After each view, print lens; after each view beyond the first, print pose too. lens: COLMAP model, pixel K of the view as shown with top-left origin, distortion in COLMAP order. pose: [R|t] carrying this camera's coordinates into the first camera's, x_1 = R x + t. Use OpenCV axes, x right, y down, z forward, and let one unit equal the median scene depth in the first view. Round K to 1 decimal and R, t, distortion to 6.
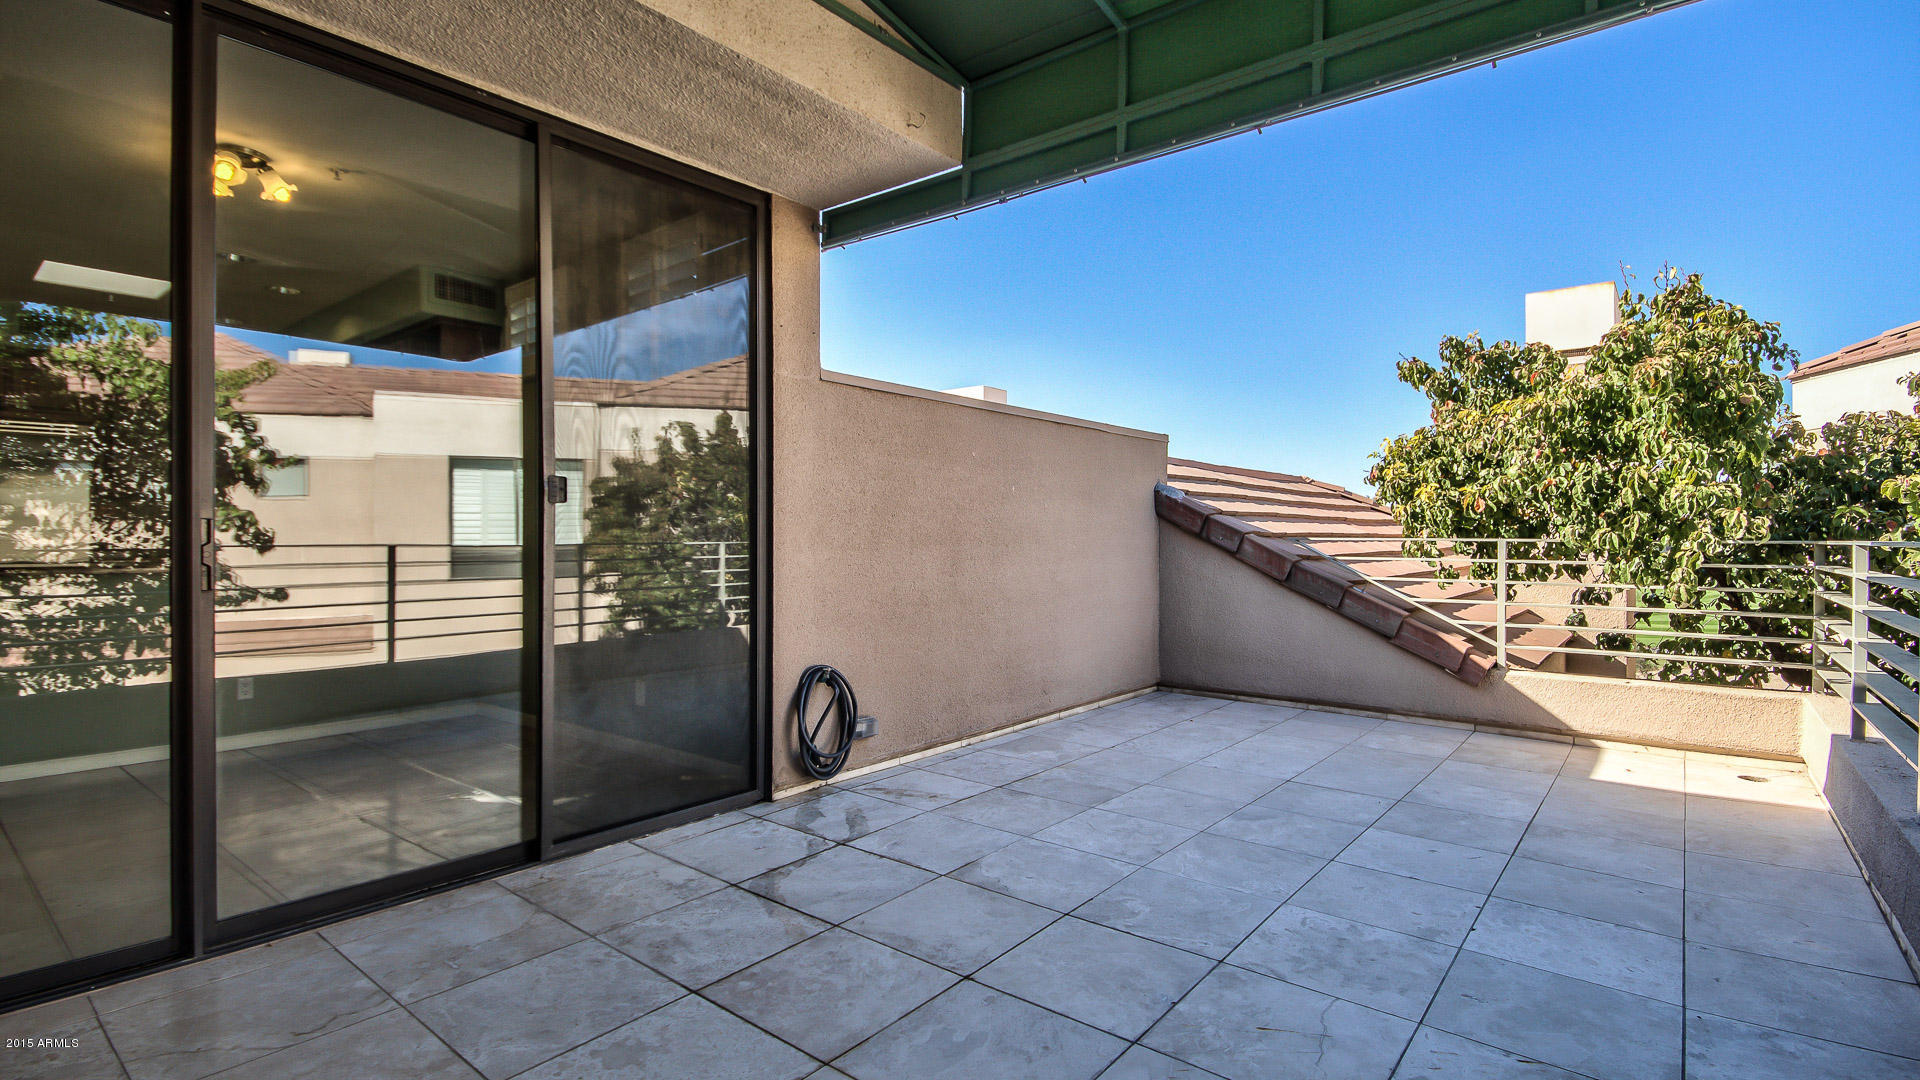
lens RADIAL K [[905.0, 0, 965.3], [0, 905.0, 541.2], [0, 0, 1]] dist [-0.003619, -0.000581]
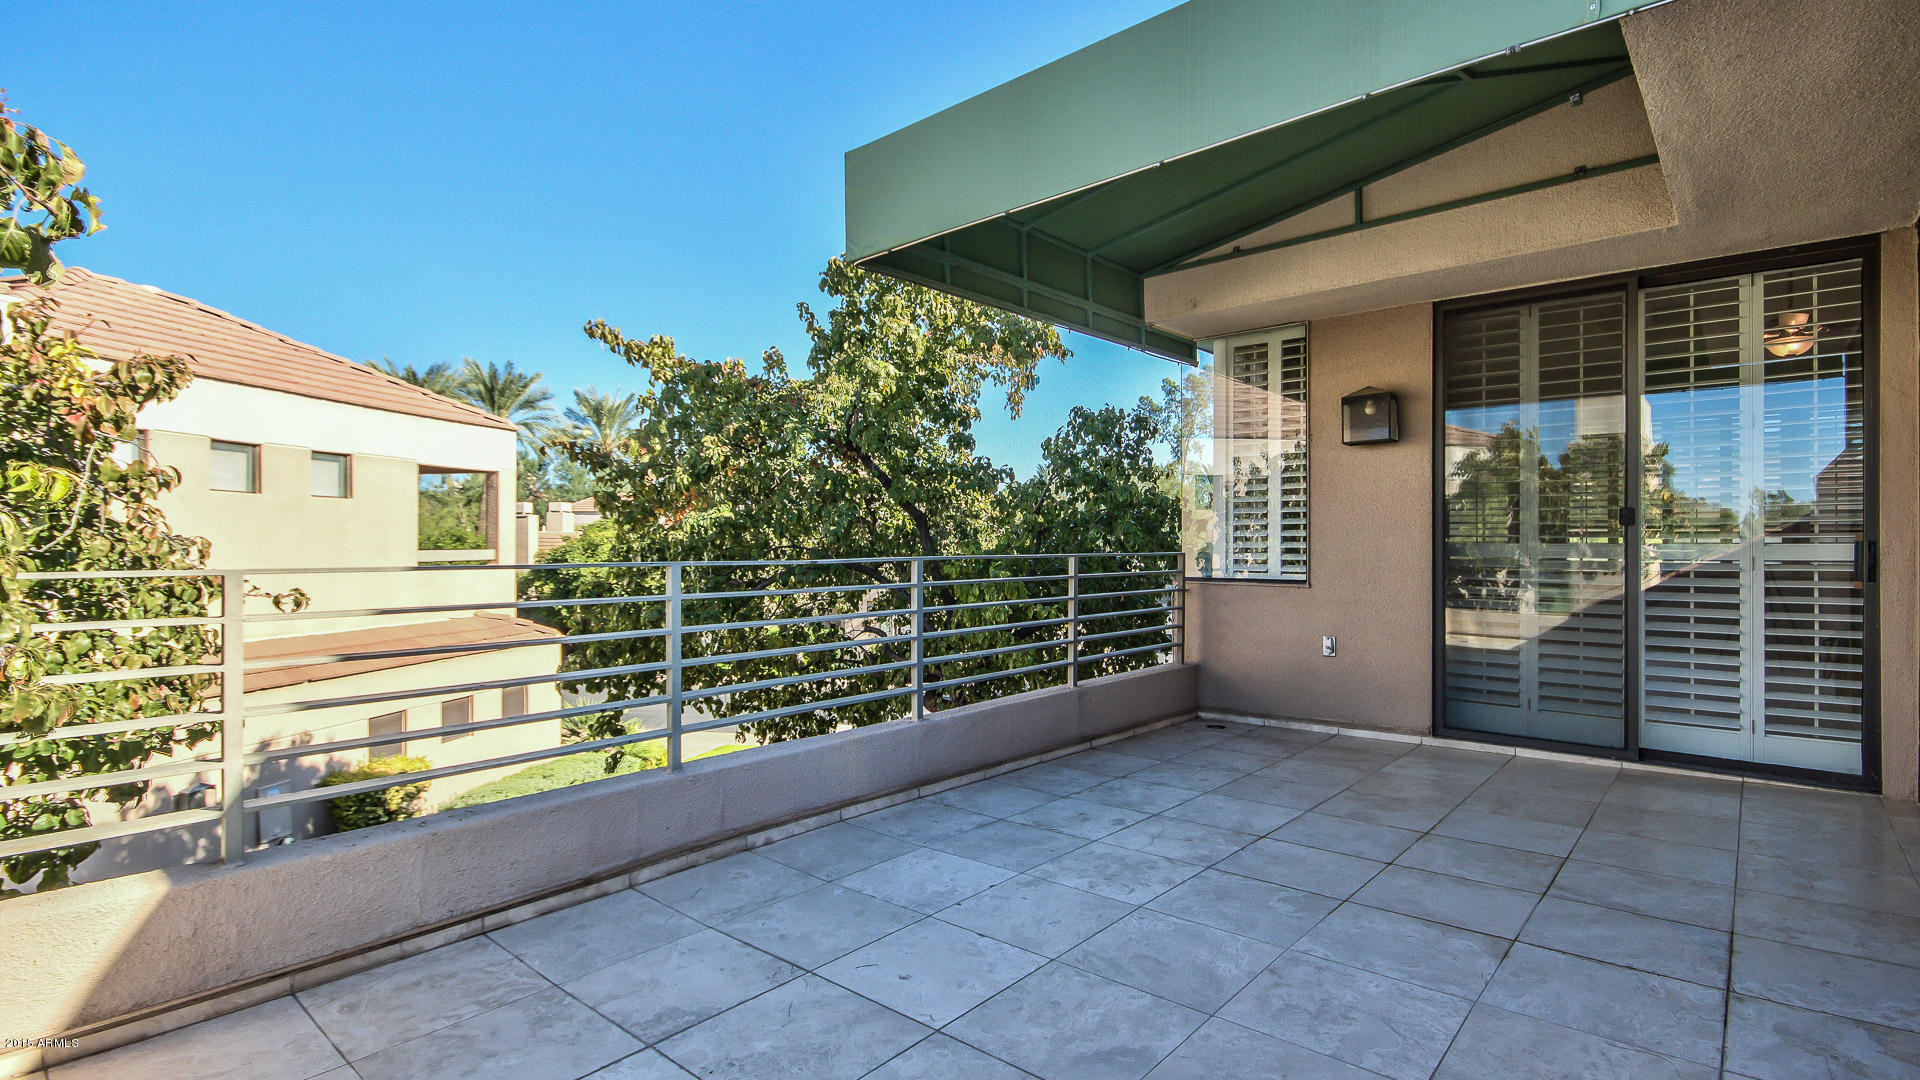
lens RADIAL K [[905.0, 0, 965.3], [0, 905.0, 541.2], [0, 0, 1]] dist [-0.003619, -0.000581]
pose [[-0.998964, 0.005316, 0.045198, 0.441255], [0.005167, 0.999981, -0.003428, -0.018583], [-0.045215, -0.003191, -0.998972, 1.795879]]
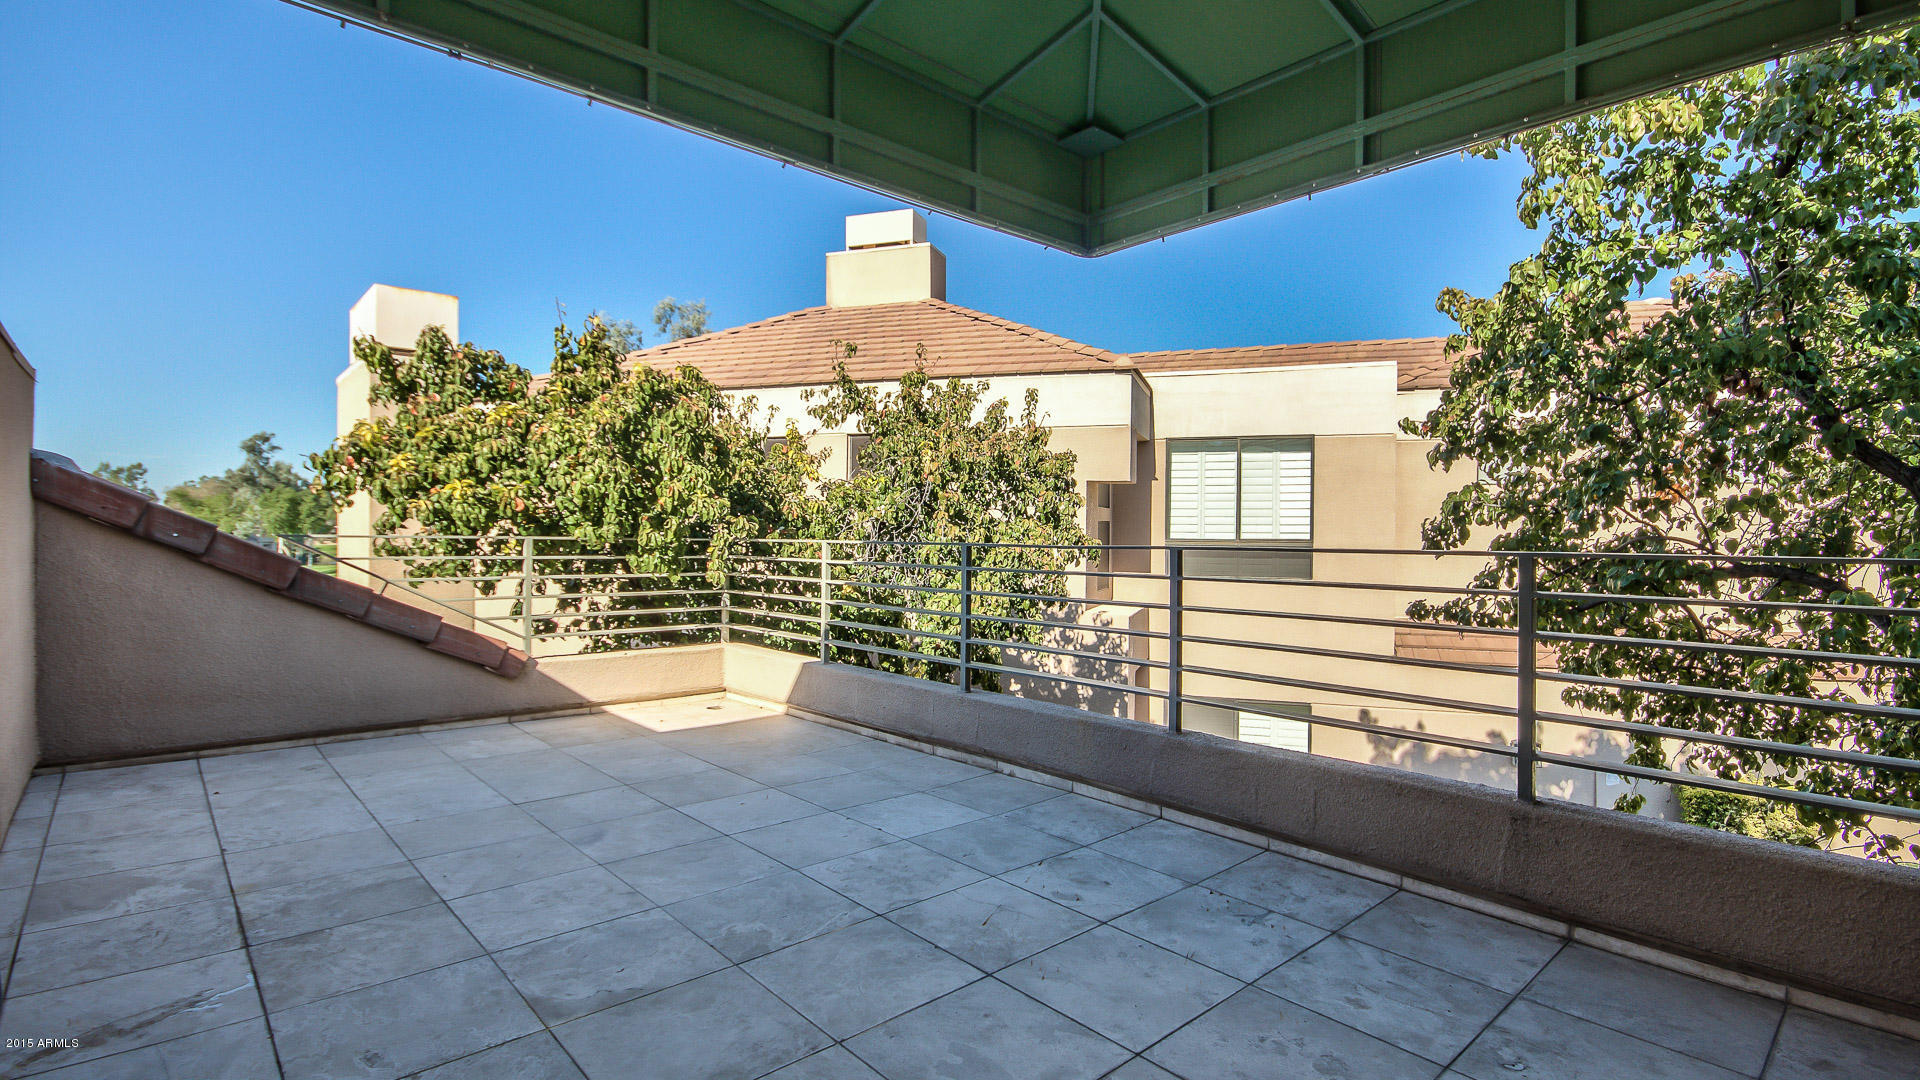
lens RADIAL K [[905.0, 0, 965.3], [0, 905.0, 541.2], [0, 0, 1]] dist [-0.003619, -0.000581]
pose [[0.154976, -0.007685, 0.987888, -0.624845], [-0.004620, 0.999953, 0.008504, -0.014260], [-0.987907, -0.005882, 0.154933, 0.541775]]
